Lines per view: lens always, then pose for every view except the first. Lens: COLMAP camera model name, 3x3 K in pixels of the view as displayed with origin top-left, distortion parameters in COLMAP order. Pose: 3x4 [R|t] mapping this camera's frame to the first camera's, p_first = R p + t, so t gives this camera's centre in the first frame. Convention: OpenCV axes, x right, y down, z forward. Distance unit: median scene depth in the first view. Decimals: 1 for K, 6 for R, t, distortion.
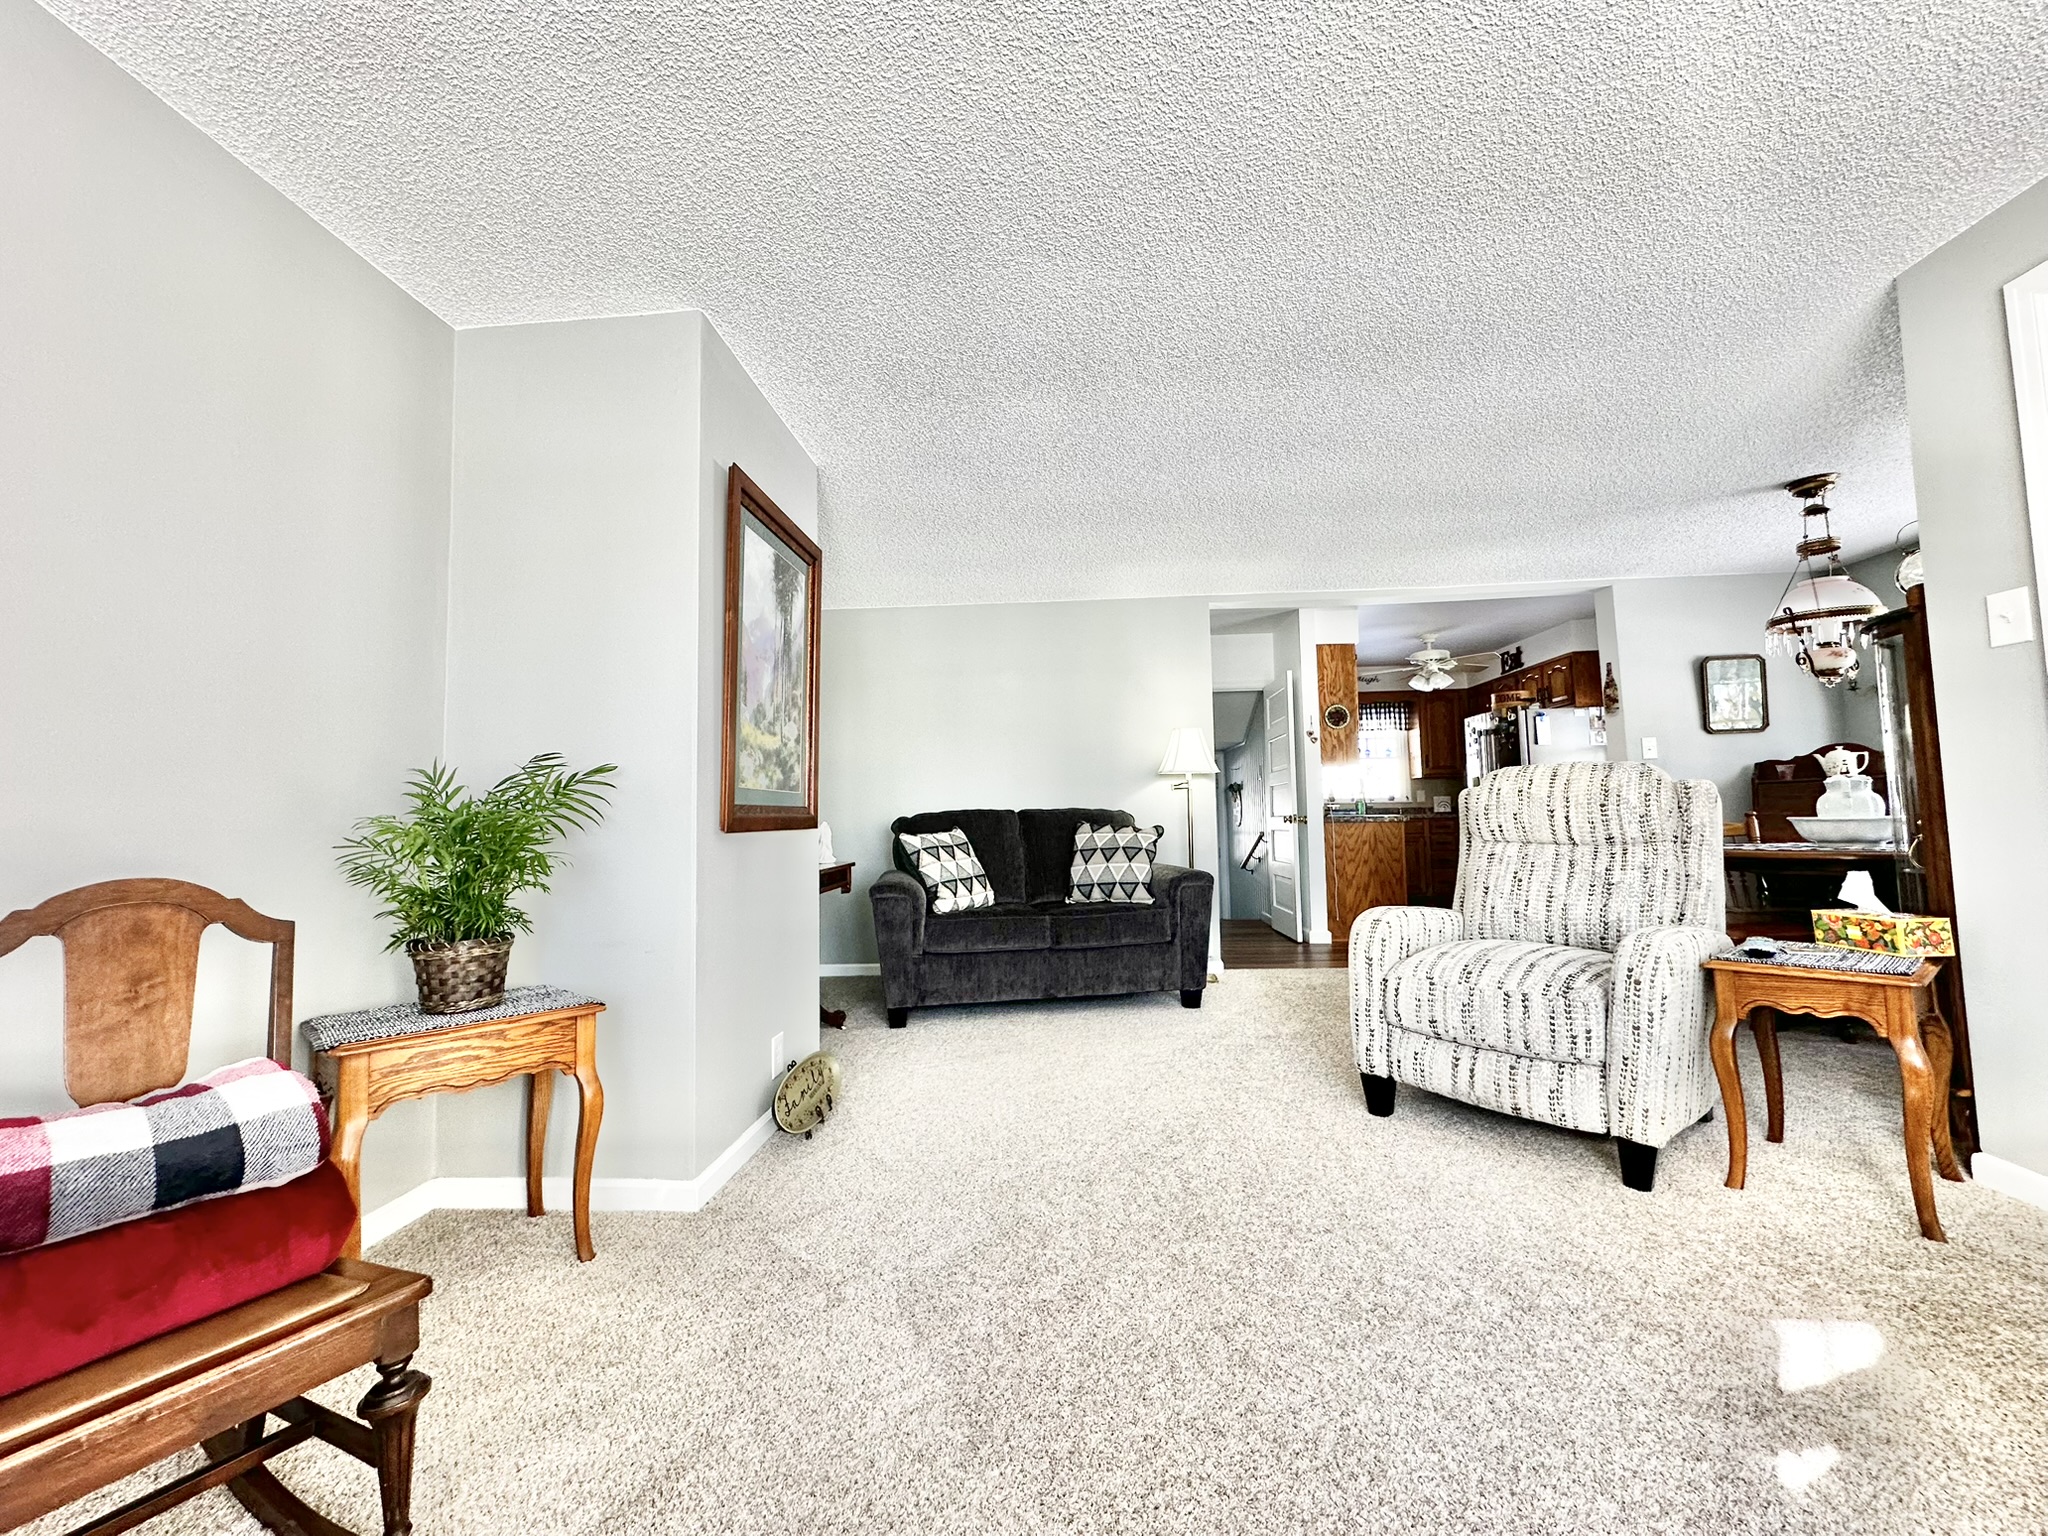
lens RADIAL K [[813.9, 0, 1024.0], [0, 813.9, 768.0], [0, 0, 1]] dist [-0.000355, -0.000016]
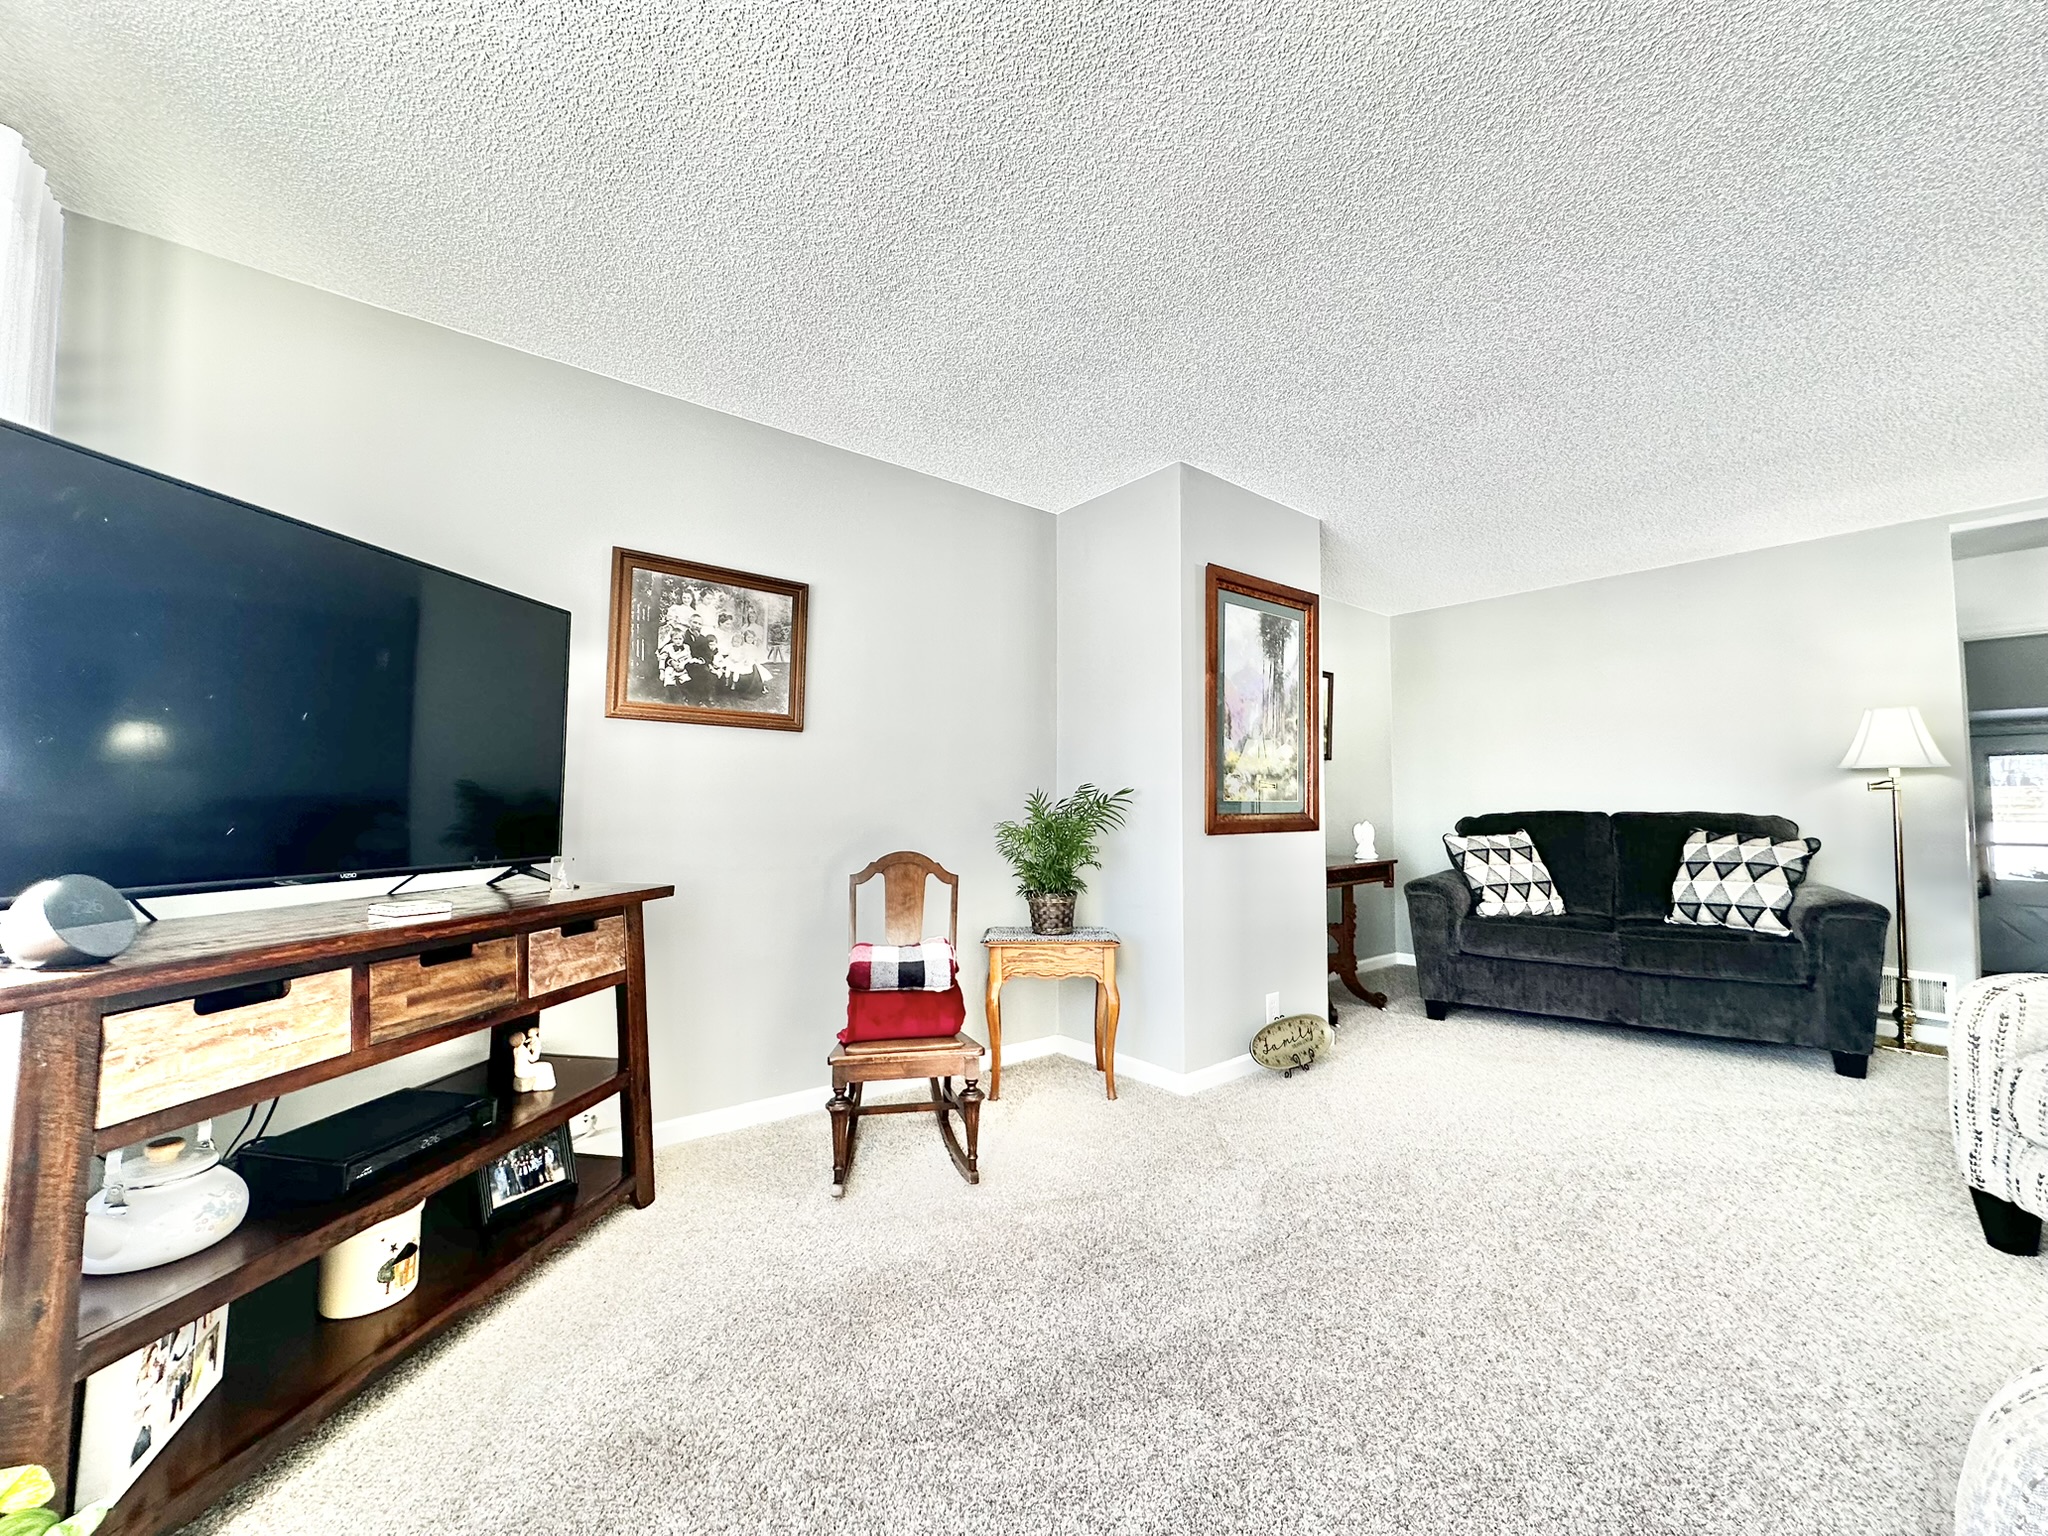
lens RADIAL K [[813.9, 0, 1024.0], [0, 813.9, 768.0], [0, 0, 1]] dist [-0.000355, -0.000016]
pose [[0.686772, -0.015059, -0.726717, 0.248805], [0.032695, 0.999413, 0.010188, -0.034385], [0.726138, -0.030757, 0.686861, -0.100418]]
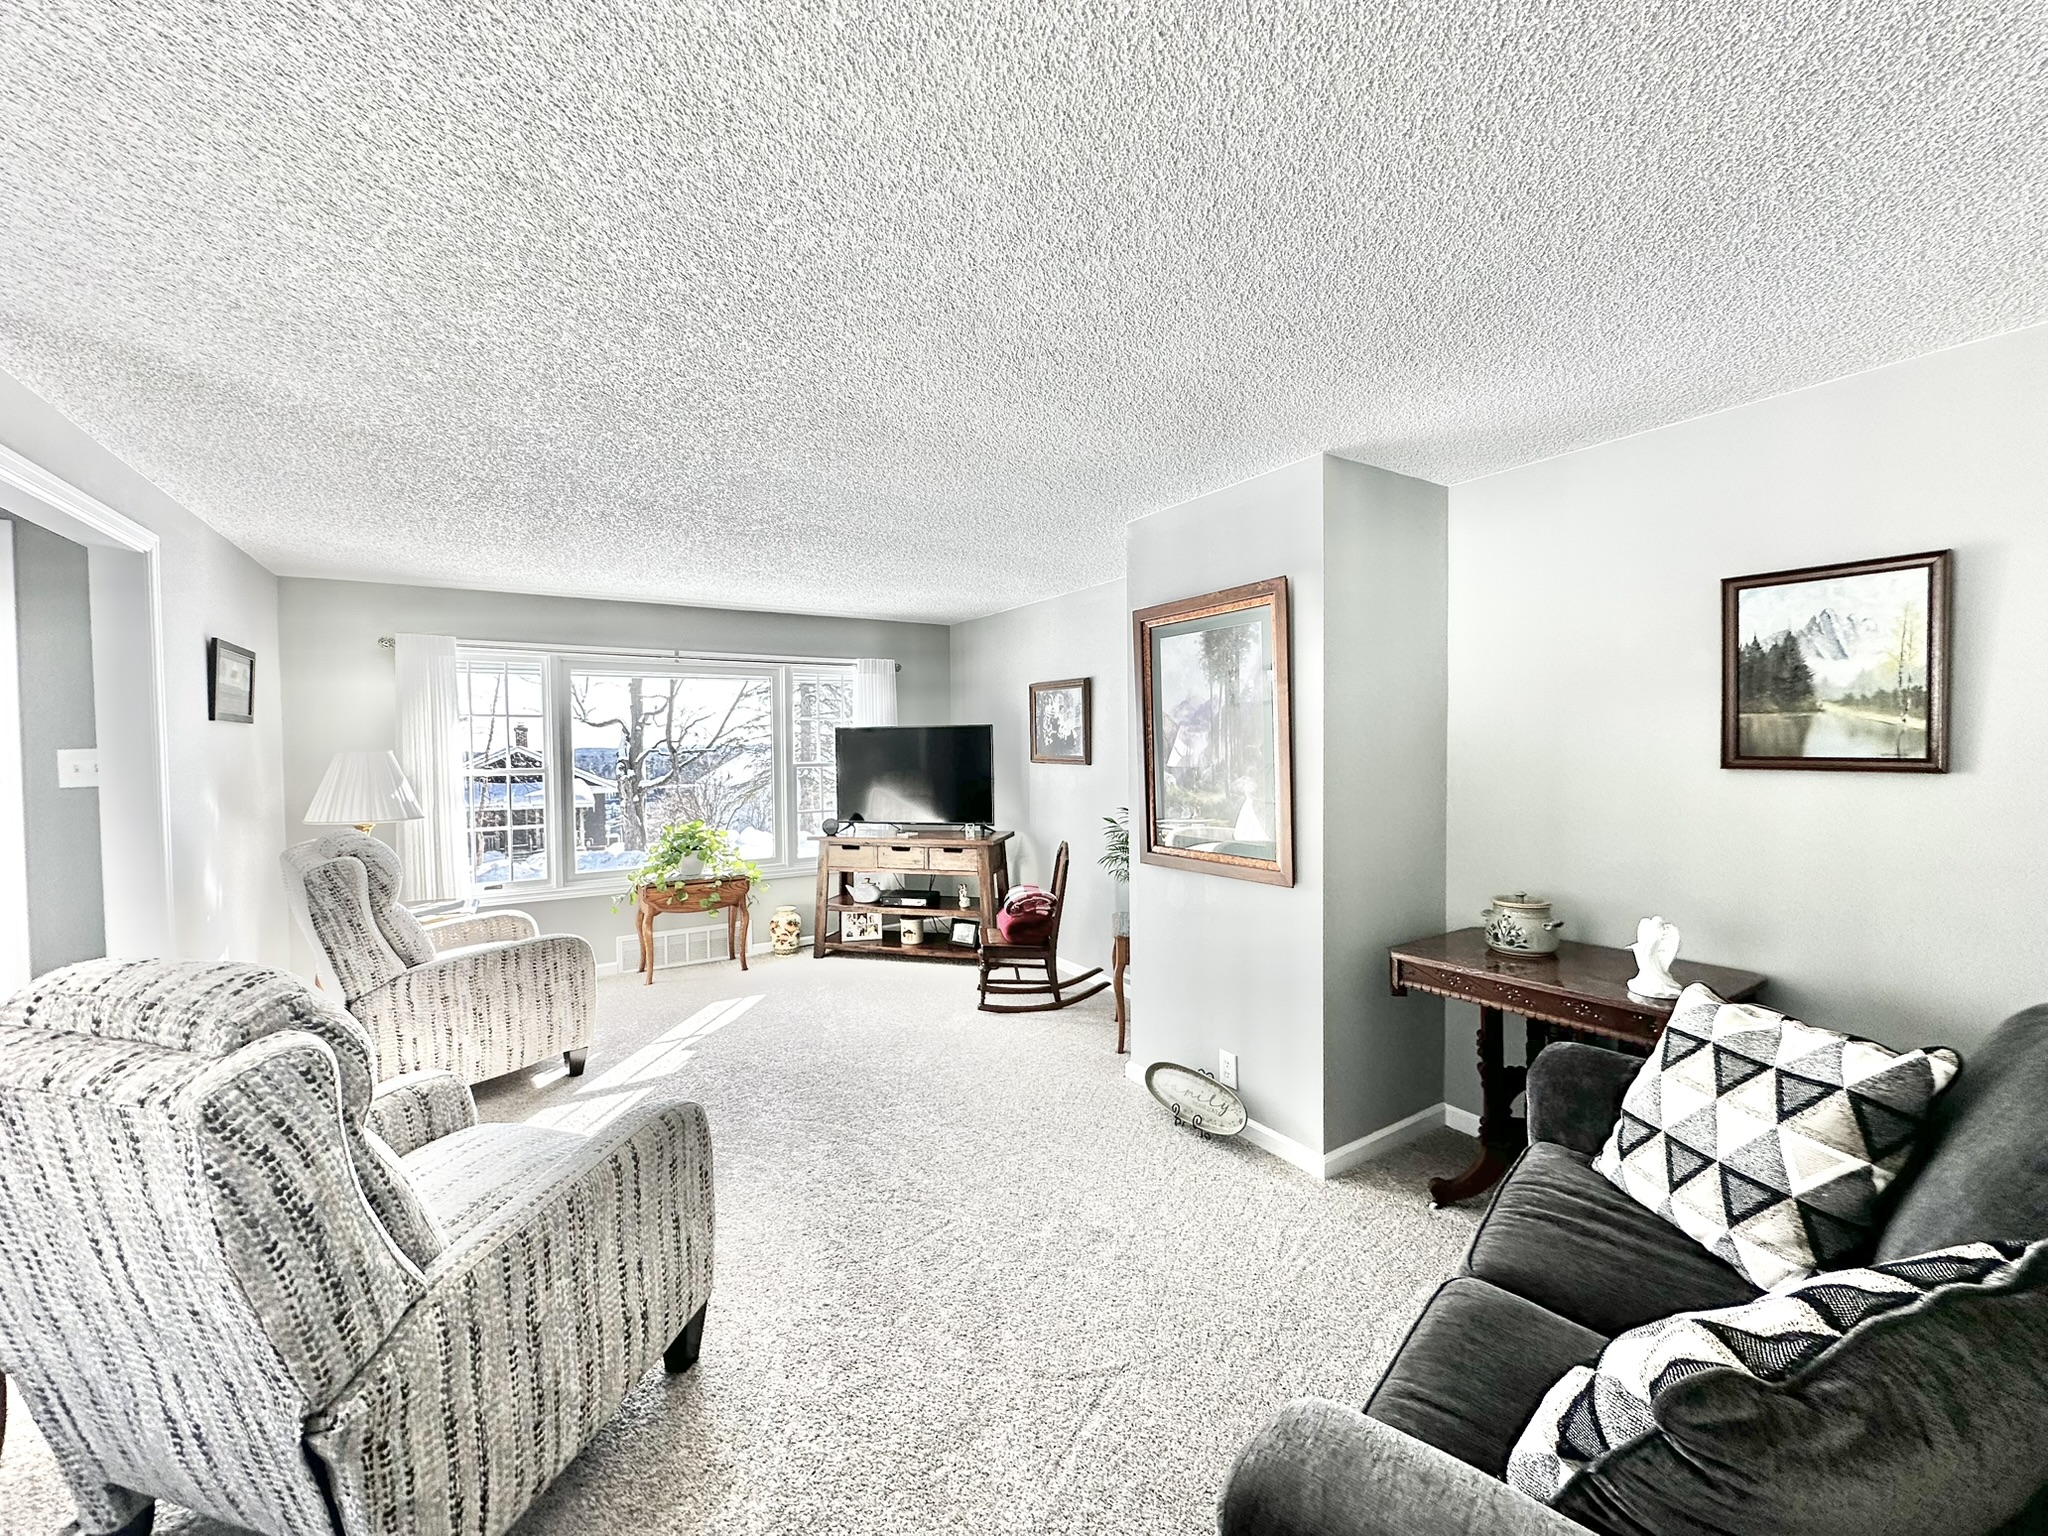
lens RADIAL K [[813.9, 0, 1024.0], [0, 813.9, 768.0], [0, 0, 1]] dist [-0.000355, -0.000016]
pose [[-0.803555, 0.047085, -0.593365, 0.409127], [0.066820, 0.997701, -0.011319, -0.054252], [0.591468, -0.048744, -0.804854, 1.224243]]
